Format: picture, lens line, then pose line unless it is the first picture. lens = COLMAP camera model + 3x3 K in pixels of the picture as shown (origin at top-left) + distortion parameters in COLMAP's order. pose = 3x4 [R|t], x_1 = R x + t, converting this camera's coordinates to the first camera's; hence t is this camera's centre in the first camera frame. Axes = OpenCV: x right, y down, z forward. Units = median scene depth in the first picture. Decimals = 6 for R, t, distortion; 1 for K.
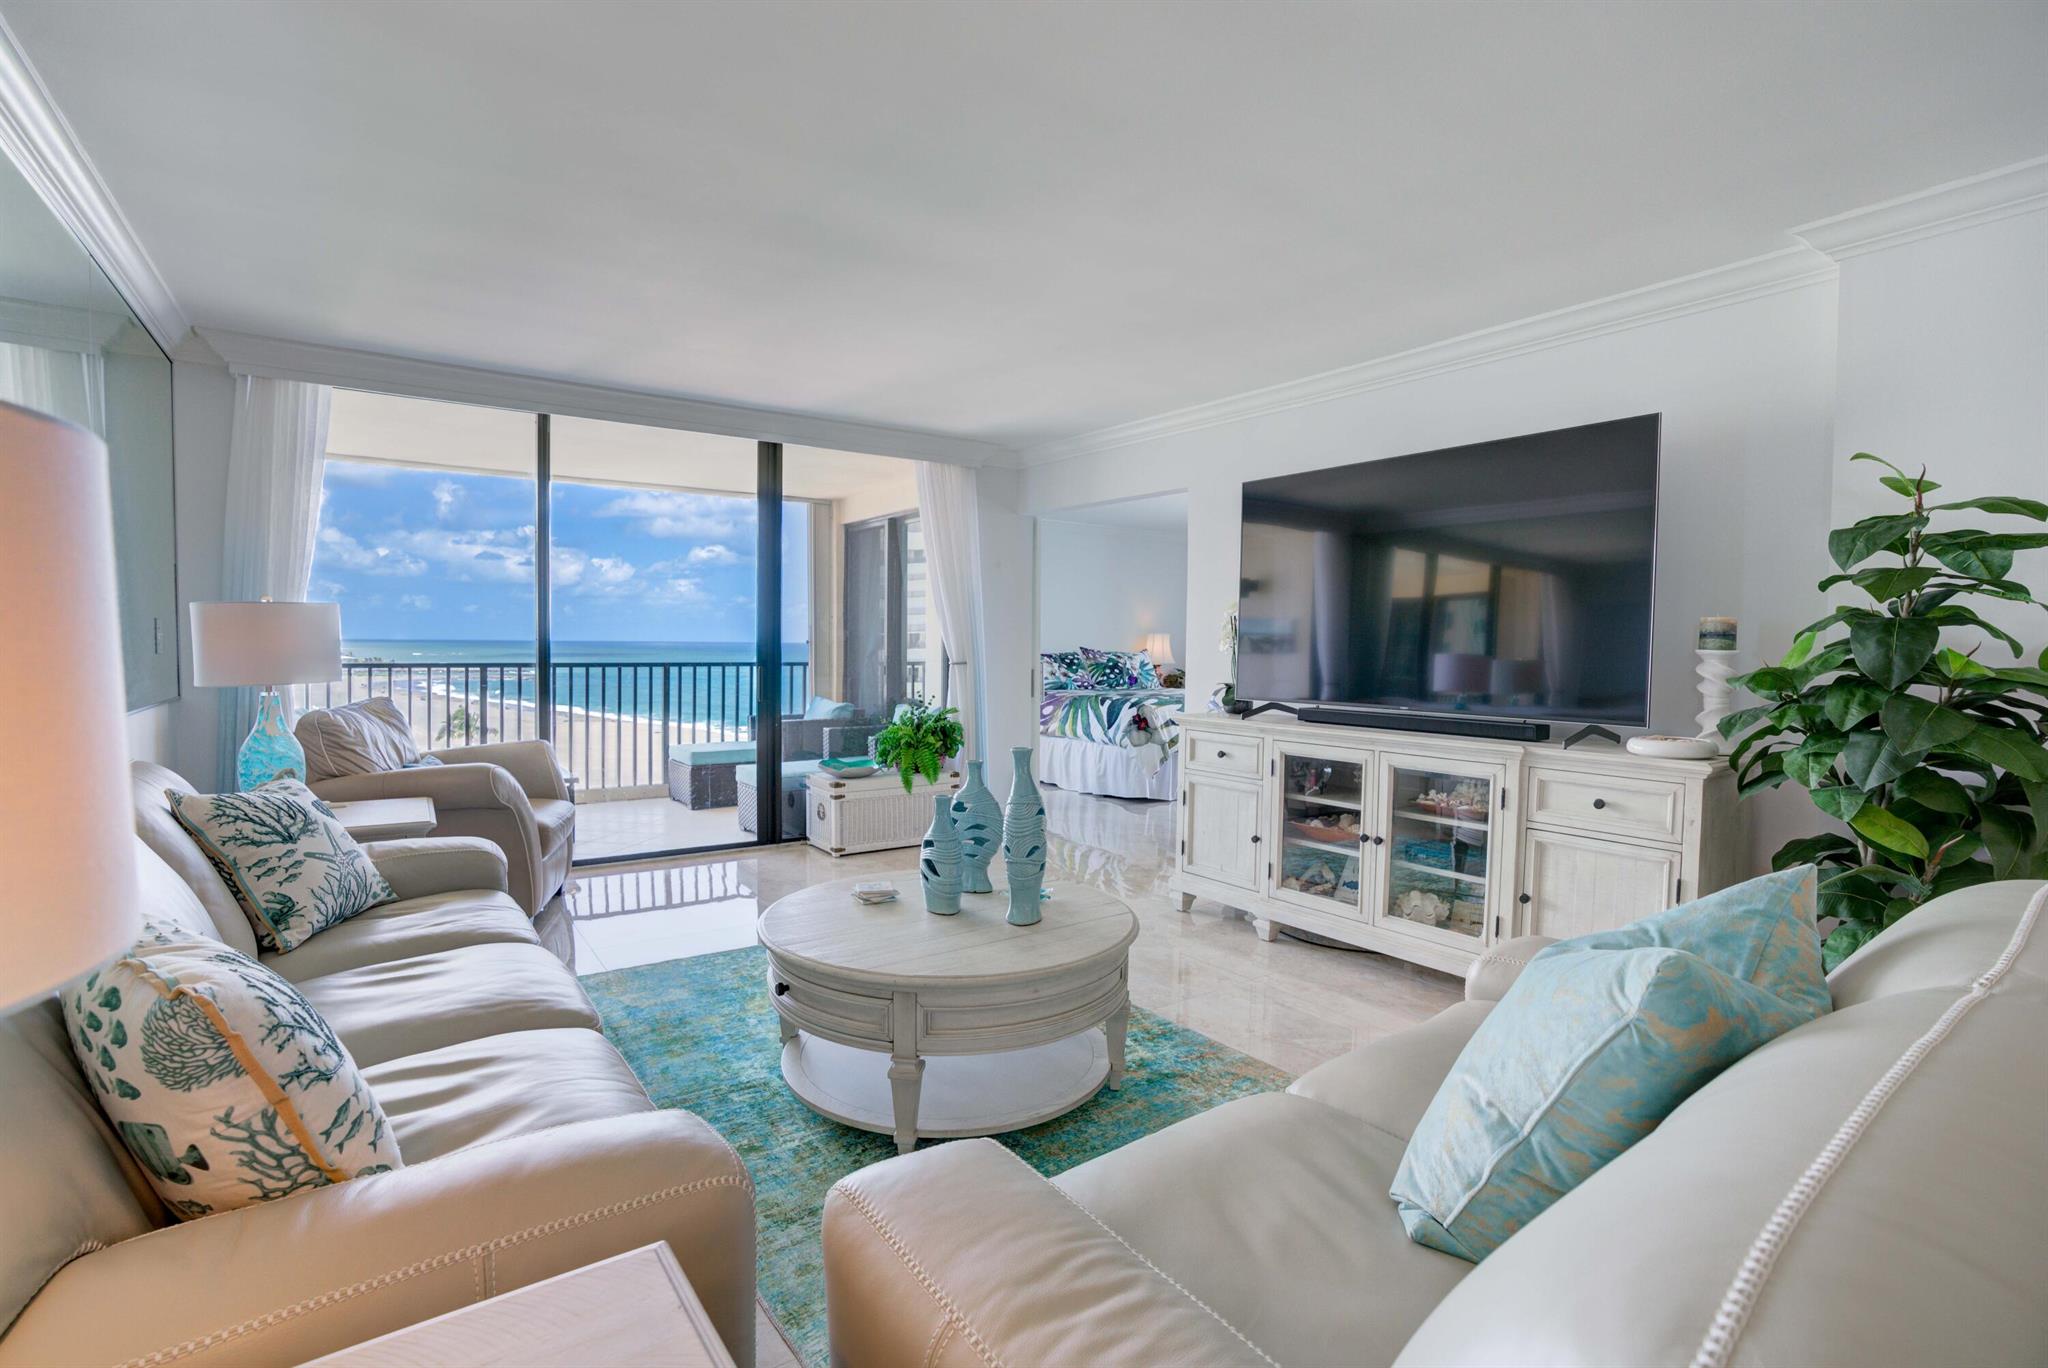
lens RADIAL K [[961.0, 0, 1016.8], [0, 961.0, 673.5], [0, 0, 1]] dist [-0.058144, 0.017370]
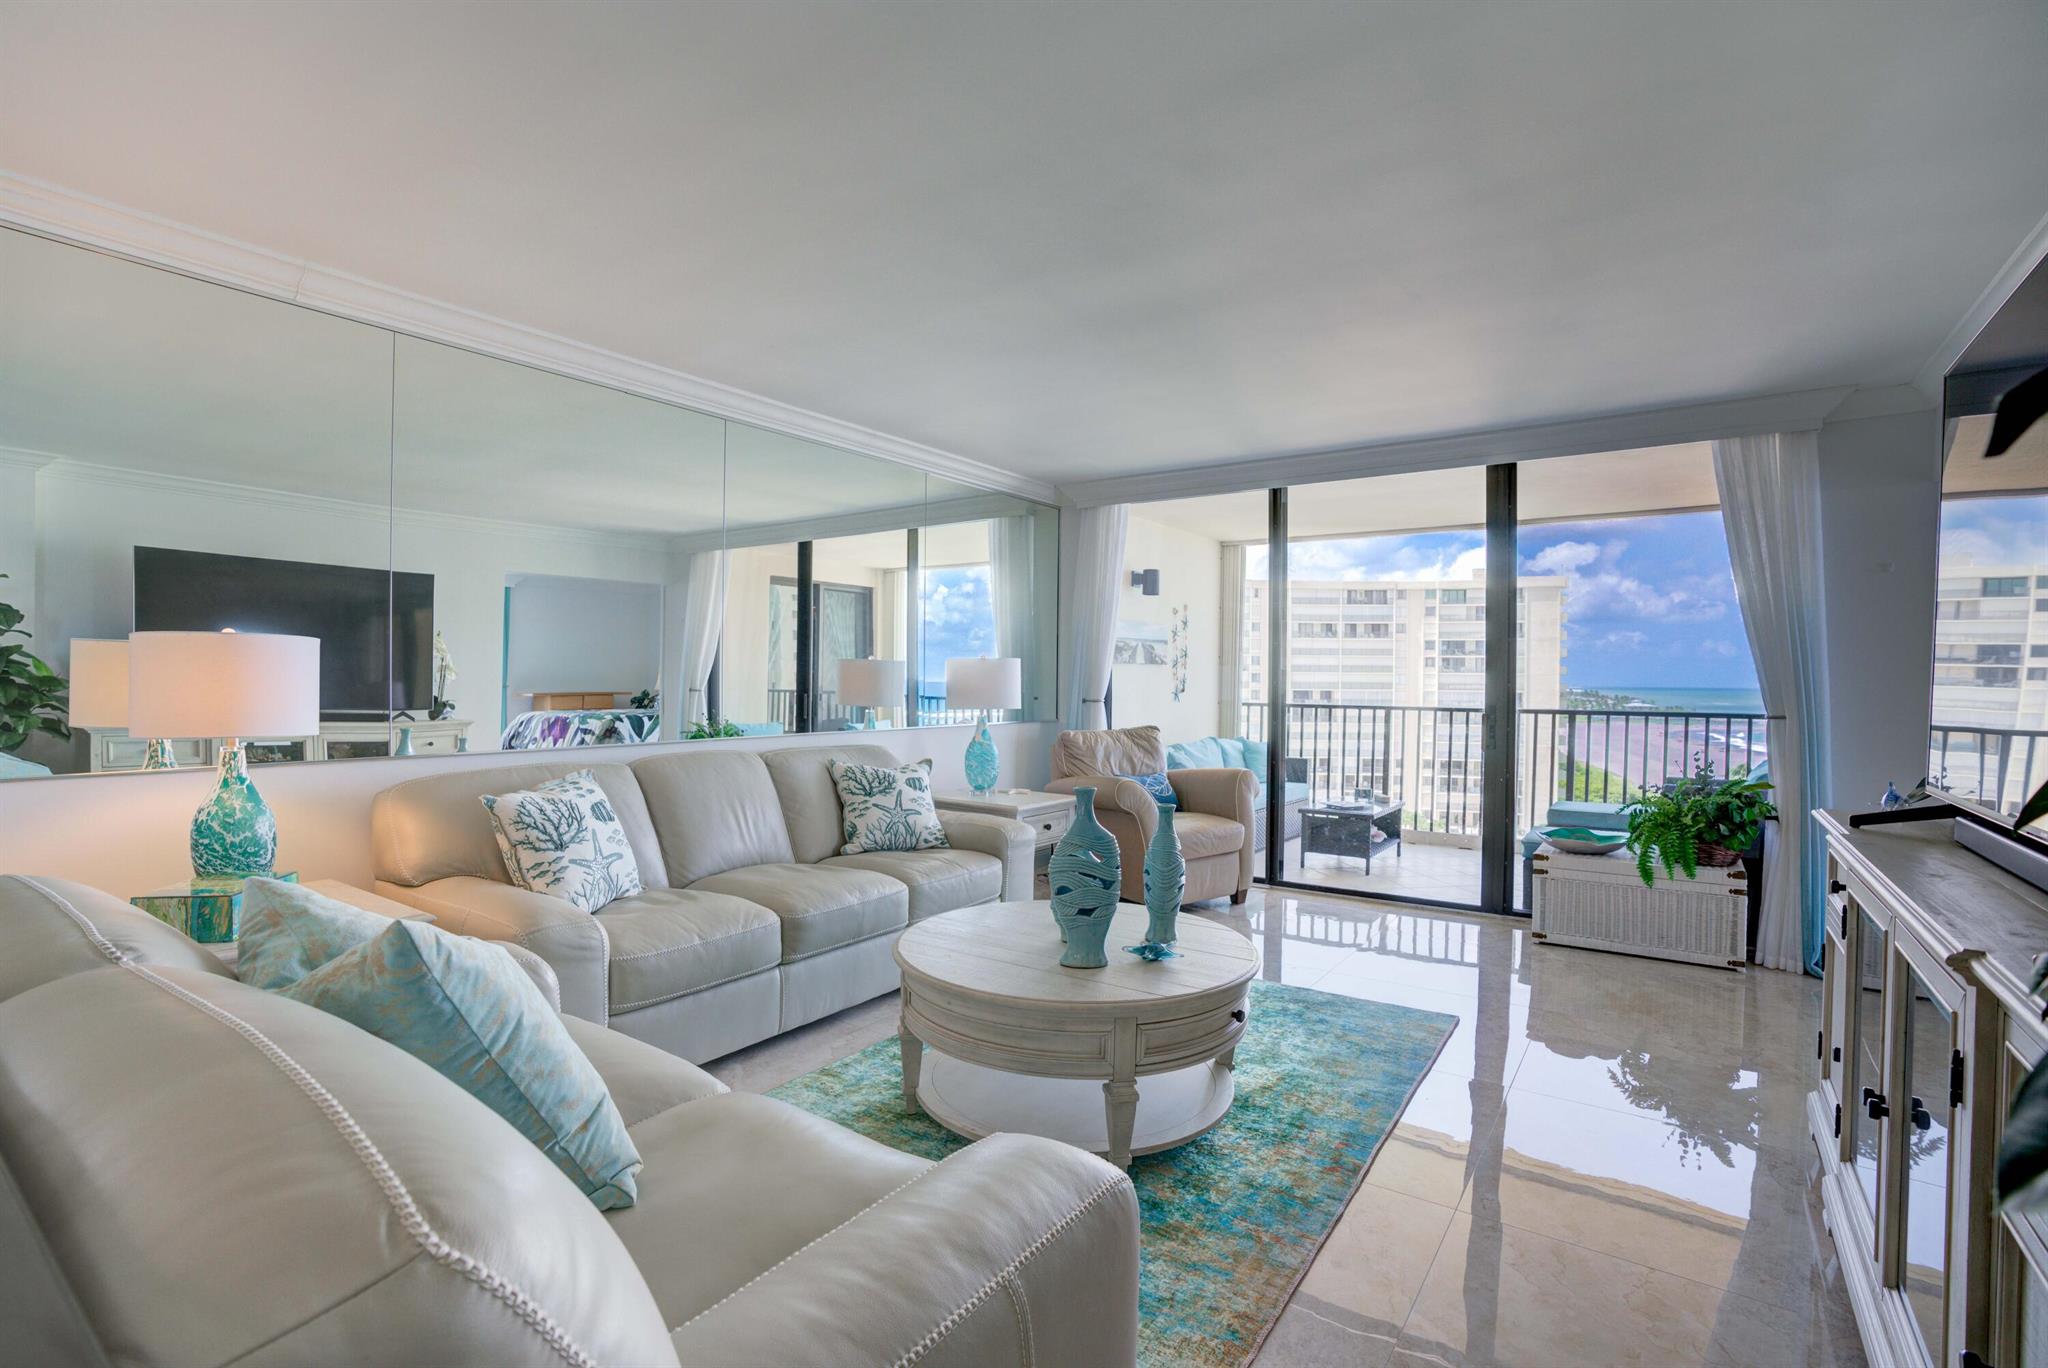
lens RADIAL K [[961.0, 0, 985.6], [0, 961.0, 682.5], [0, 0, 1]] dist [-0.058144, 0.017370]
pose [[0.322731, -0.003470, -0.946484, 0.478650], [-0.036107, 0.999220, -0.015976, -0.005805], [0.945802, 0.039331, 0.322354, 0.294099]]
